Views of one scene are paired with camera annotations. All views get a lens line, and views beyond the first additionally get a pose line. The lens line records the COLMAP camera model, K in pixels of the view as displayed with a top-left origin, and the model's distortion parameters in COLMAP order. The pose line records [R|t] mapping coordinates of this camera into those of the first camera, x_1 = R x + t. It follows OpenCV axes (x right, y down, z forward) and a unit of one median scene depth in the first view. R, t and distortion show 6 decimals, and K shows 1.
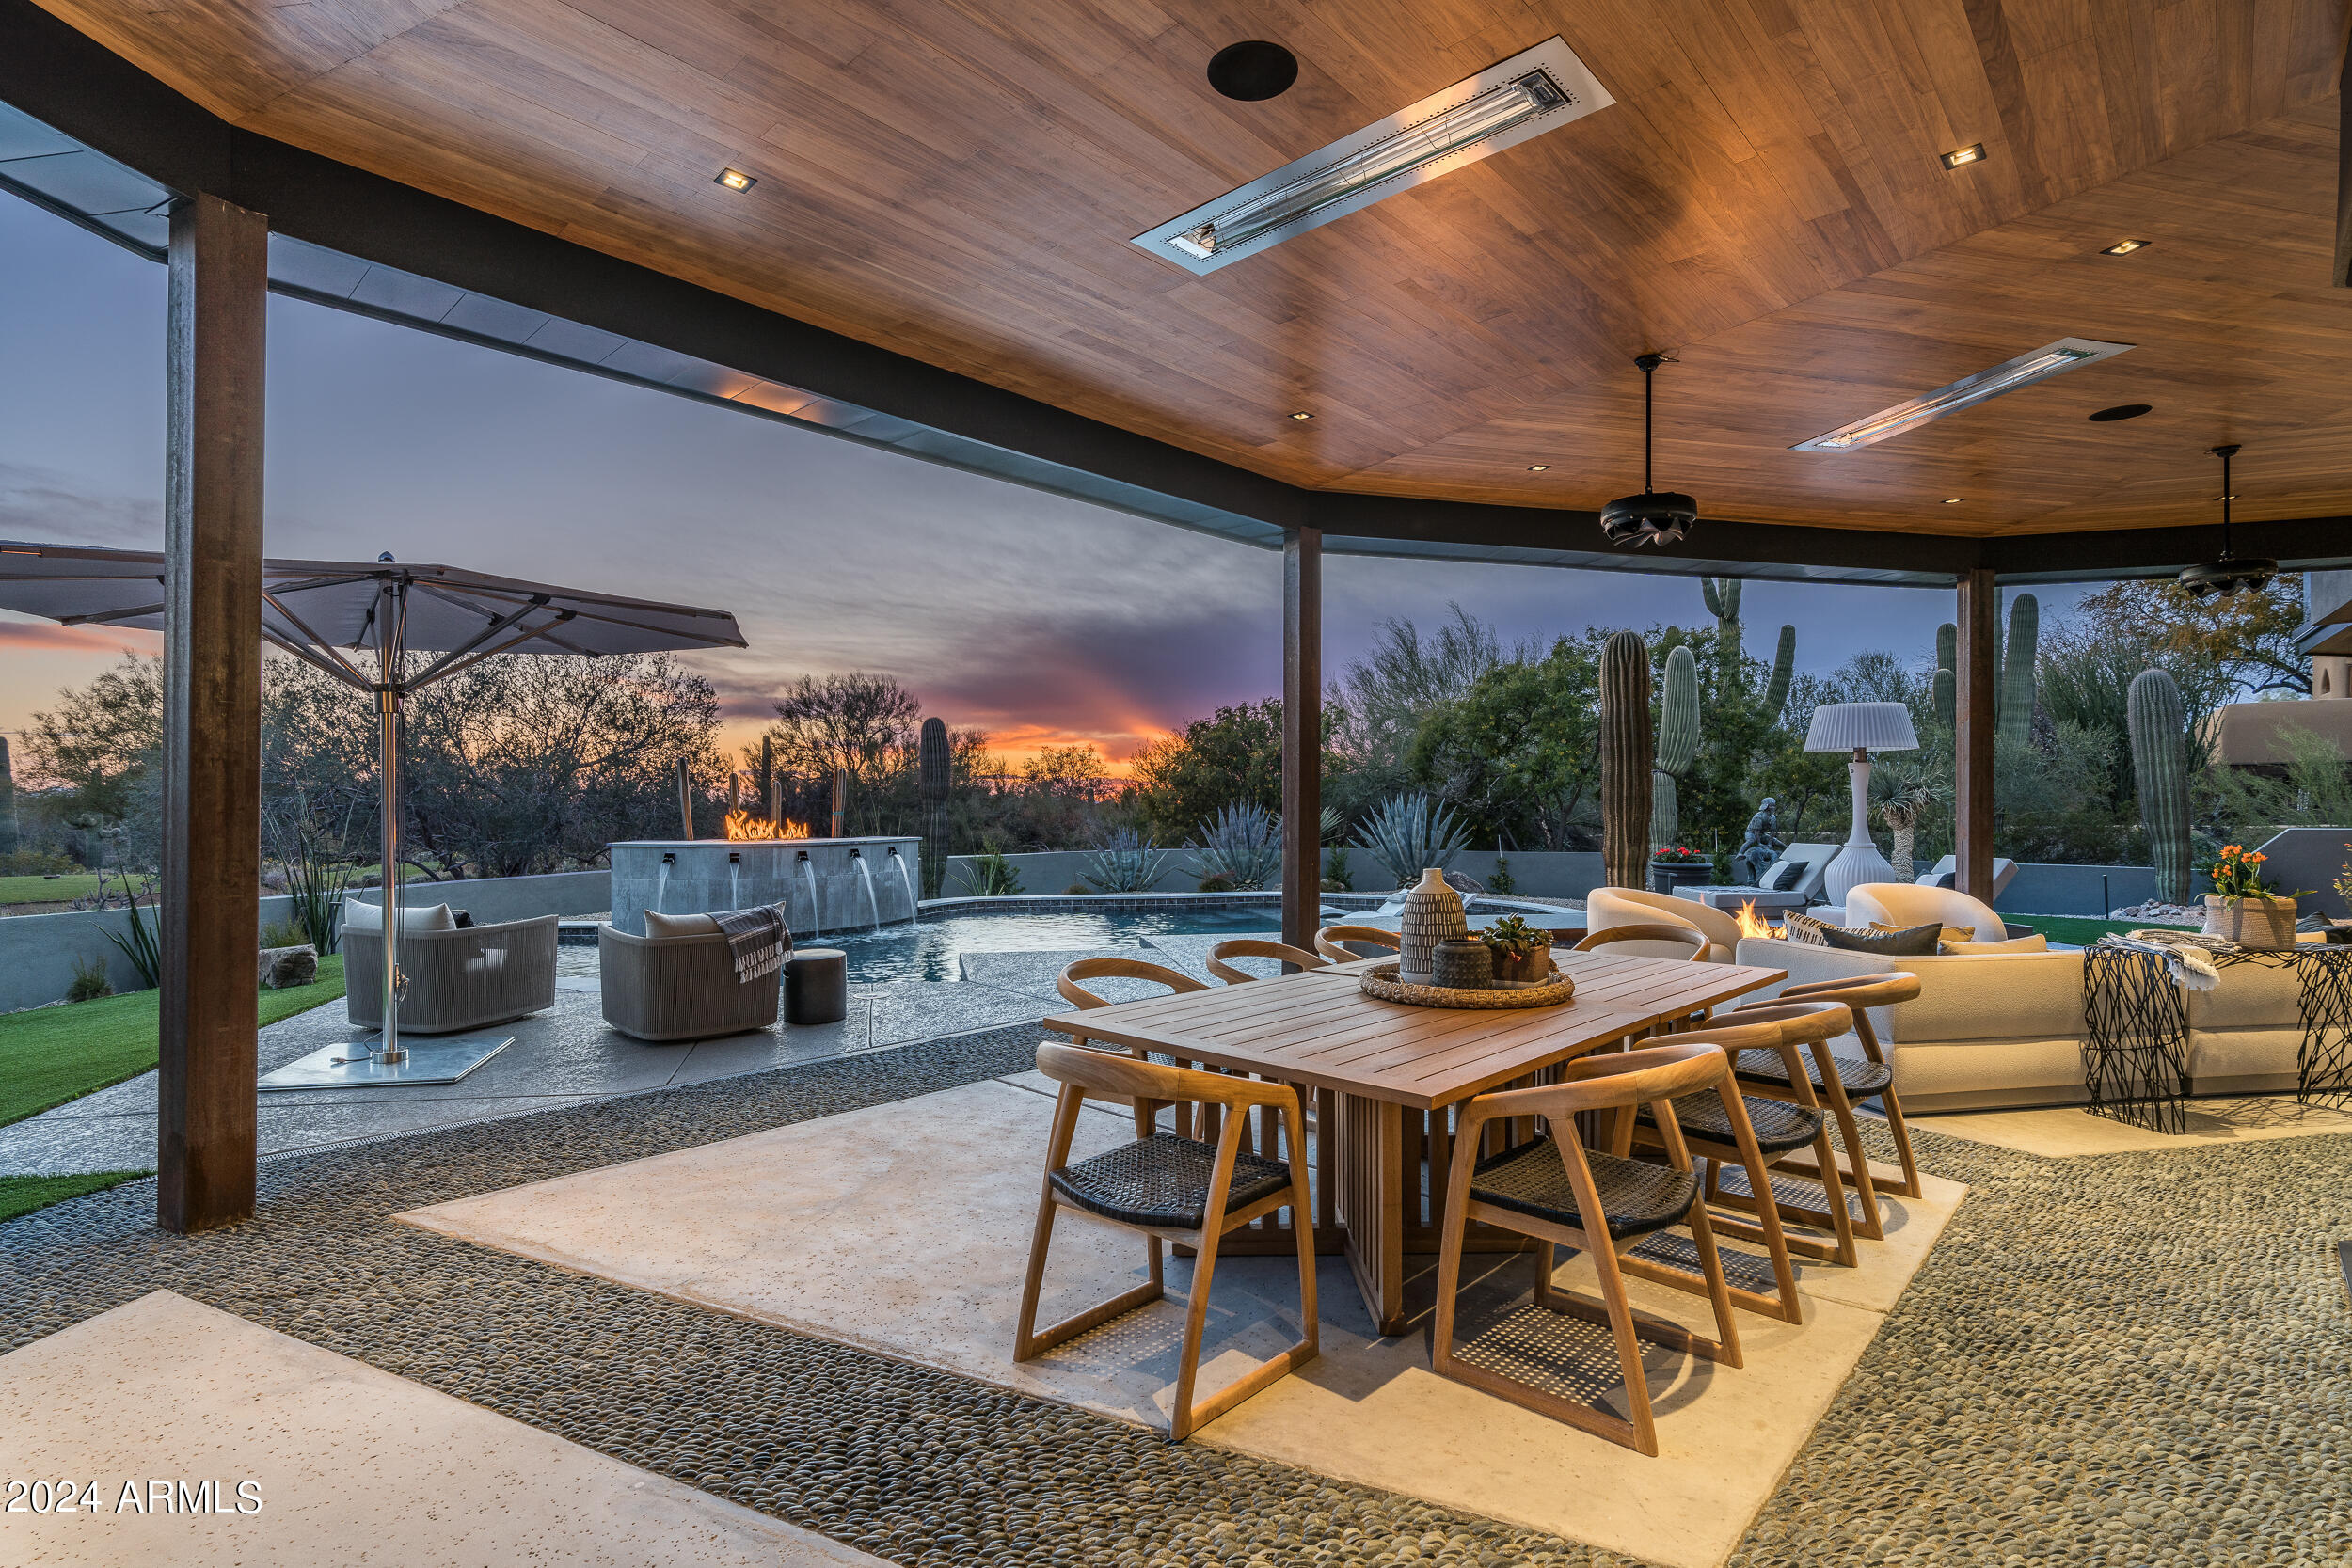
lens RADIAL K [[1119.8, 0, 1176.0], [0, 1119.8, 784.0], [0, 0, 1]] dist [-0.002300, 0.000223]
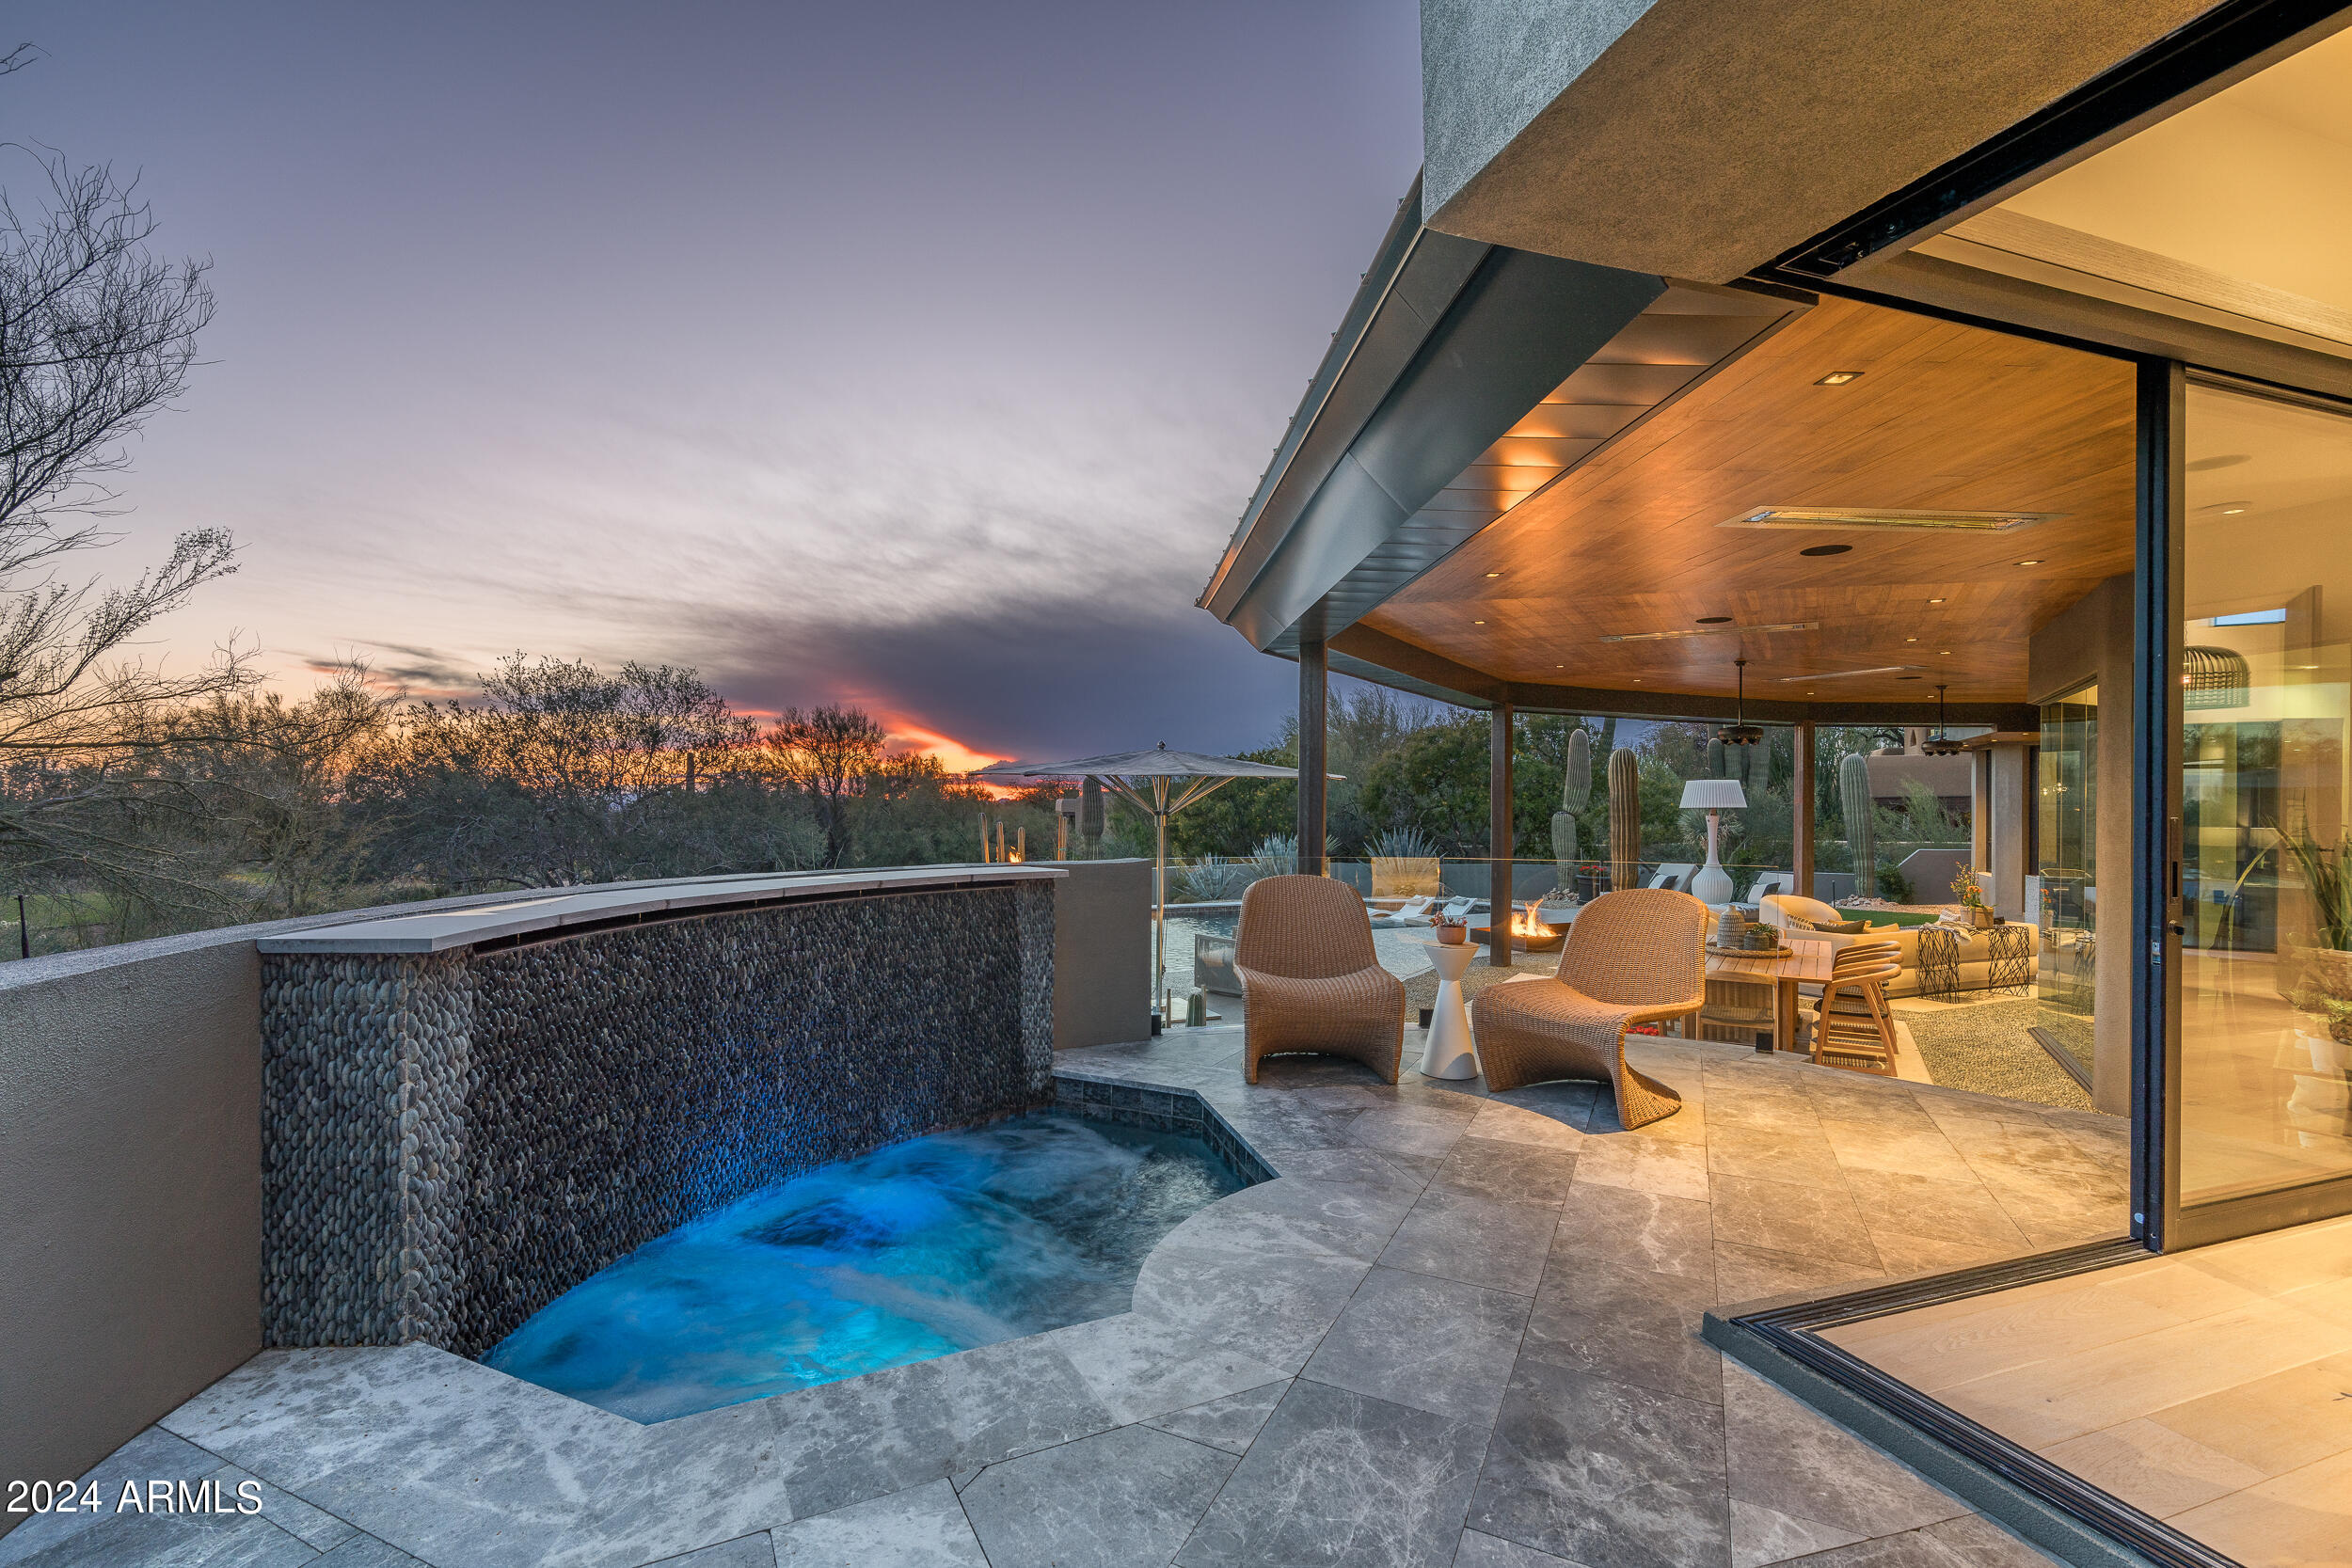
lens RADIAL K [[1062.0, 0, 1176.0], [0, 1062.0, 784.0], [0, 0, 1]] dist [-0.000974, -0.000037]
pose [[0.976131, 0.002380, 0.217171, -0.438002], [-0.002934, 0.999993, 0.002226, -0.058639], [-0.217164, -0.002810, 0.976131, -0.308537]]
